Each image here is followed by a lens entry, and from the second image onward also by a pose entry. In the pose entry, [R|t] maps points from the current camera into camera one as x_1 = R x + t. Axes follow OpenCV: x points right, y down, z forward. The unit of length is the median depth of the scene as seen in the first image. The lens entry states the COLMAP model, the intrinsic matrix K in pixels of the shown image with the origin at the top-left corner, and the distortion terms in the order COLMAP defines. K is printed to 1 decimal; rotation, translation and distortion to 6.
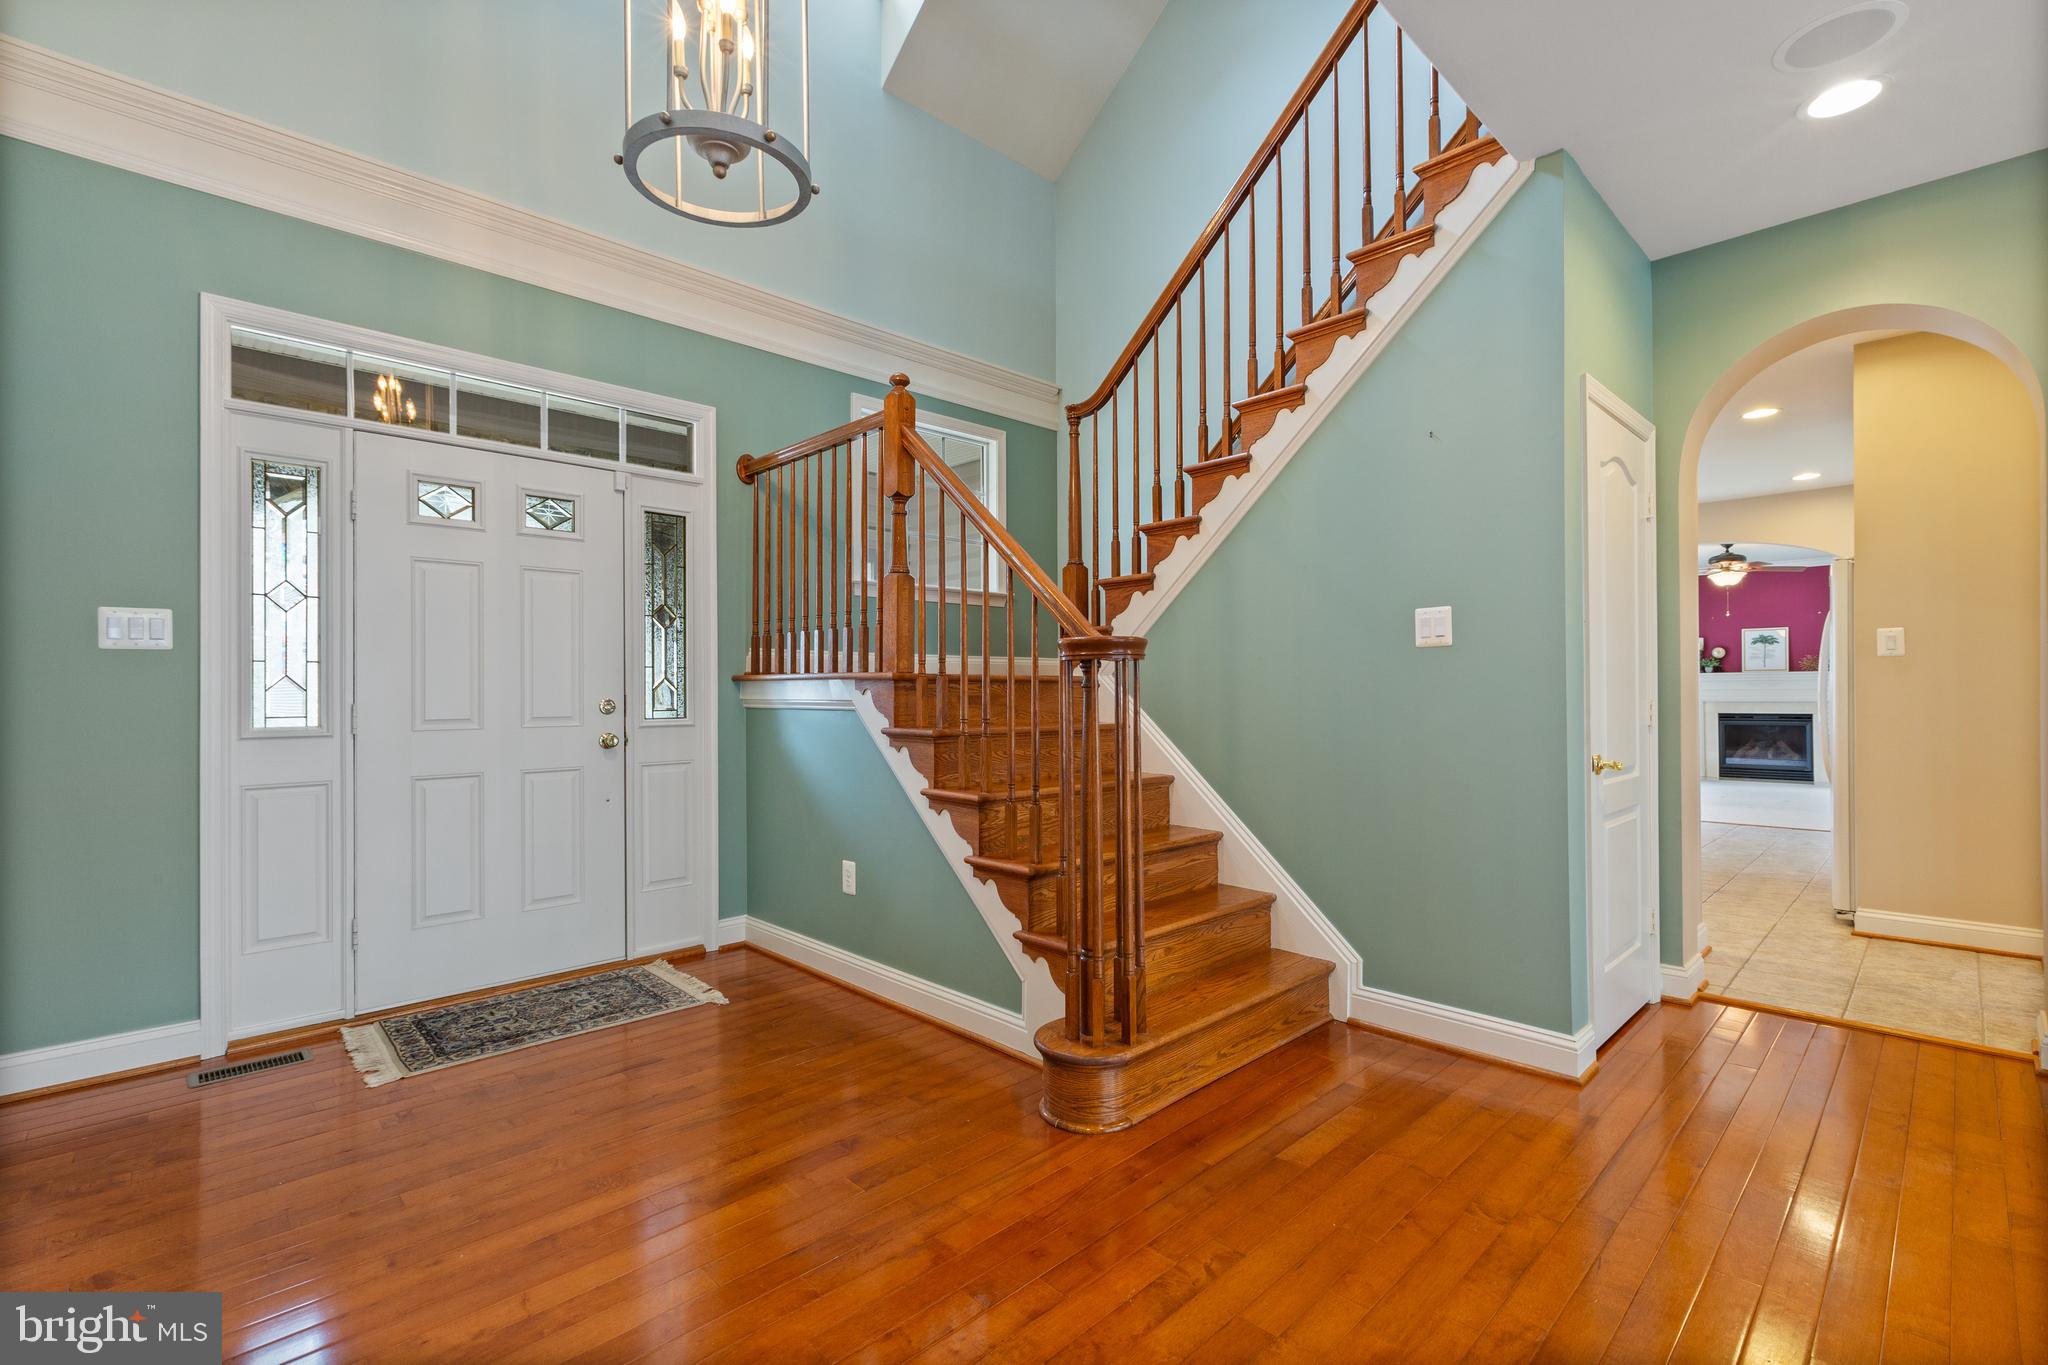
lens RADIAL K [[905.9, 0, 1024.0], [0, 905.9, 682.5], [0, 0, 1]] dist [0.004191, 0.000379]
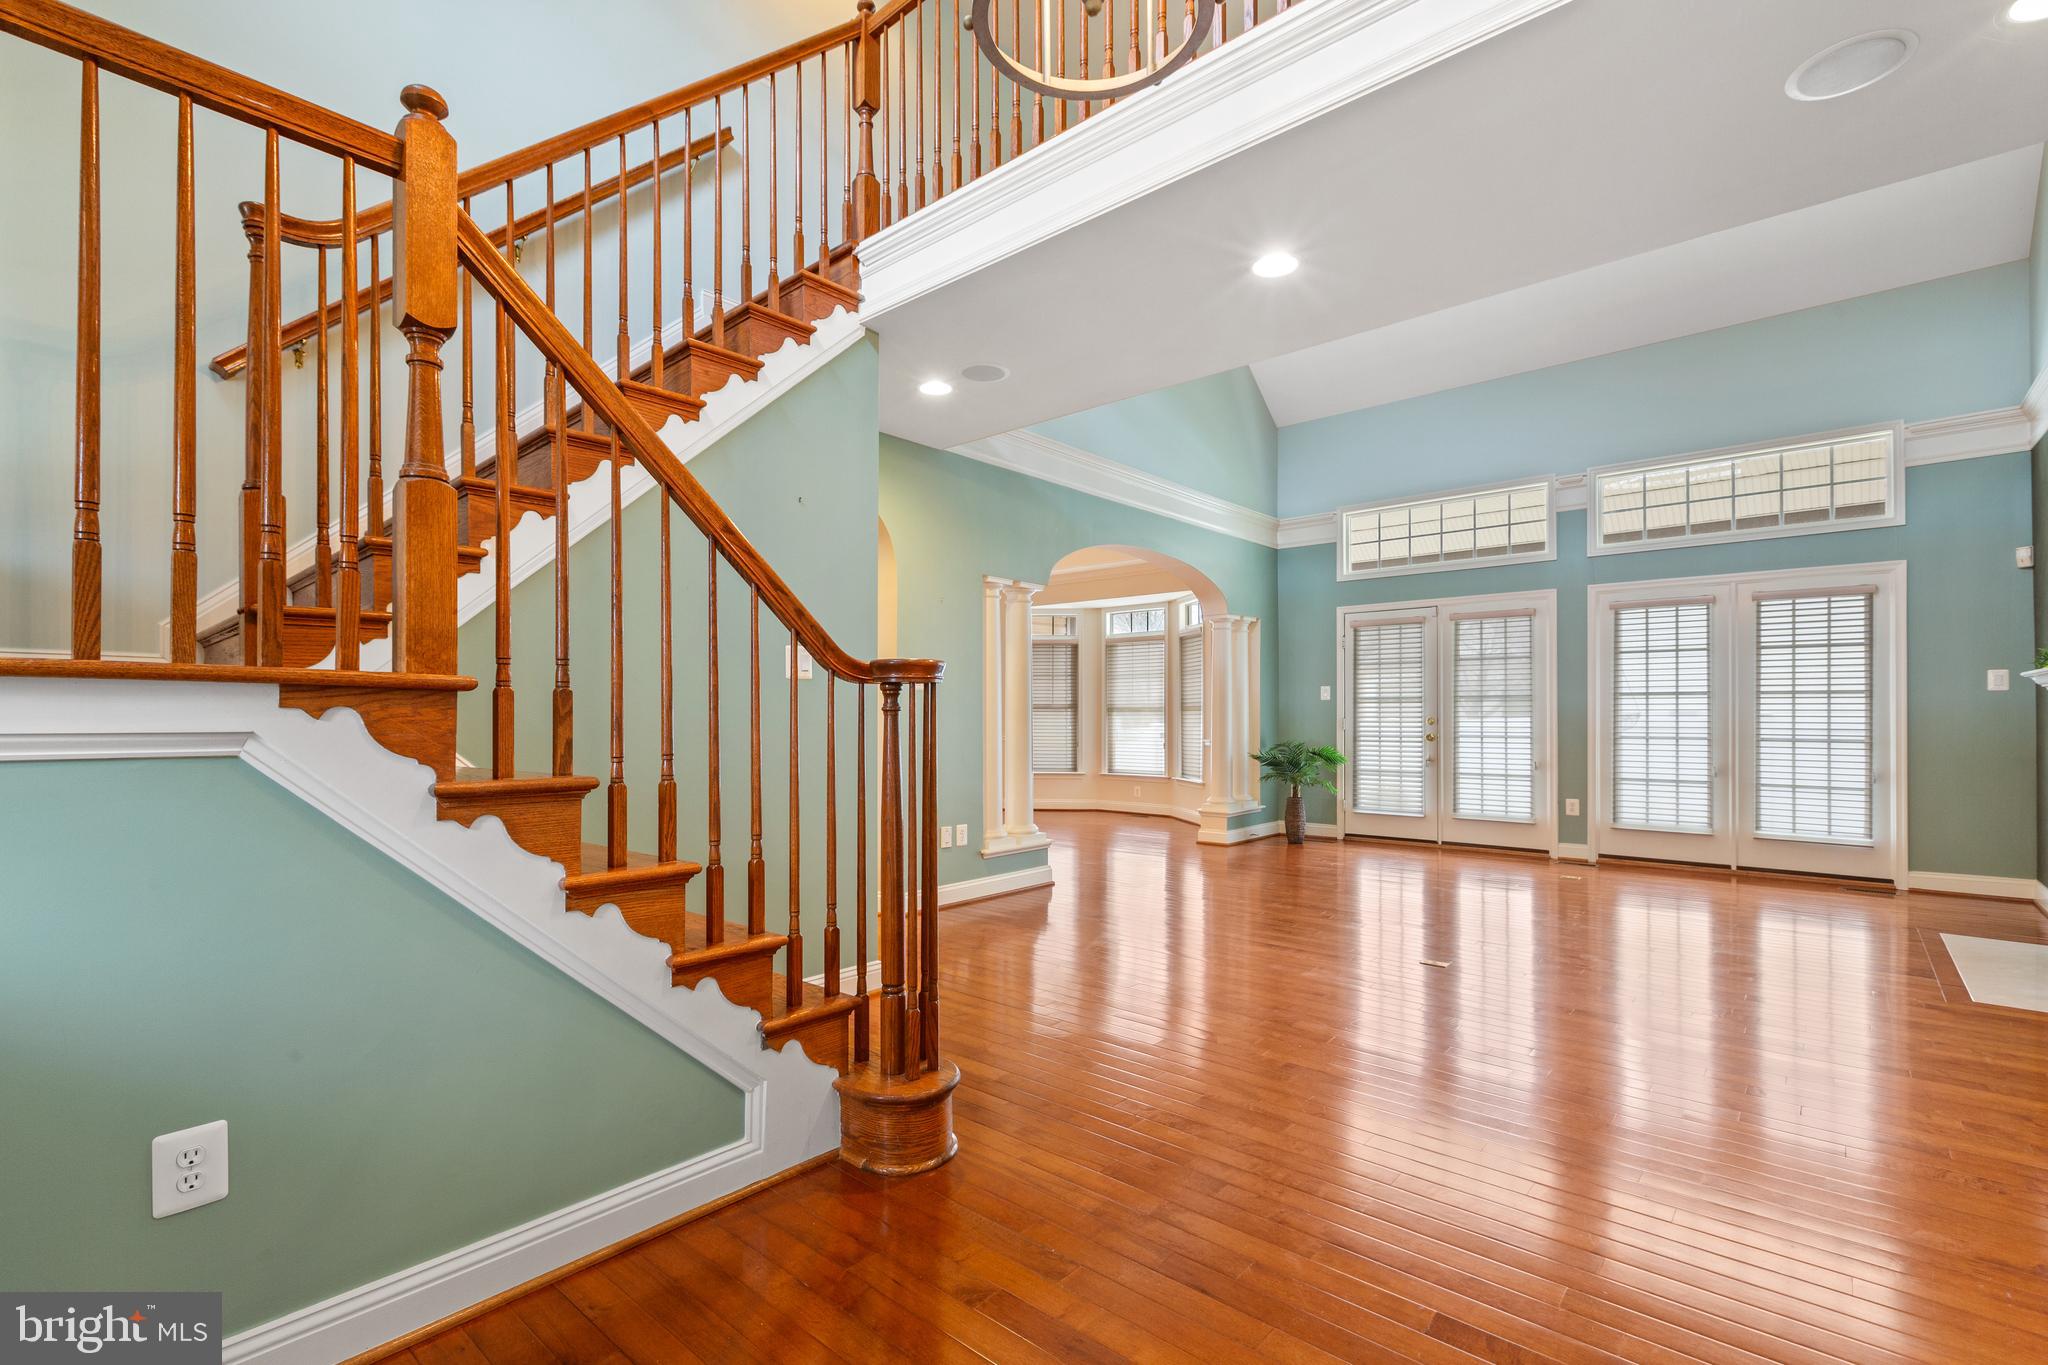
lens RADIAL K [[922.2, 0, 1024.8], [0, 922.2, 713.8], [0, 0, 1]] dist [-0.000037, 0.000534]
pose [[-0.077153, 0.008007, 0.996987, -0.760547], [-0.007612, 0.999934, -0.008620, 0.014156], [-0.996990, -0.008254, -0.077087, 0.790596]]
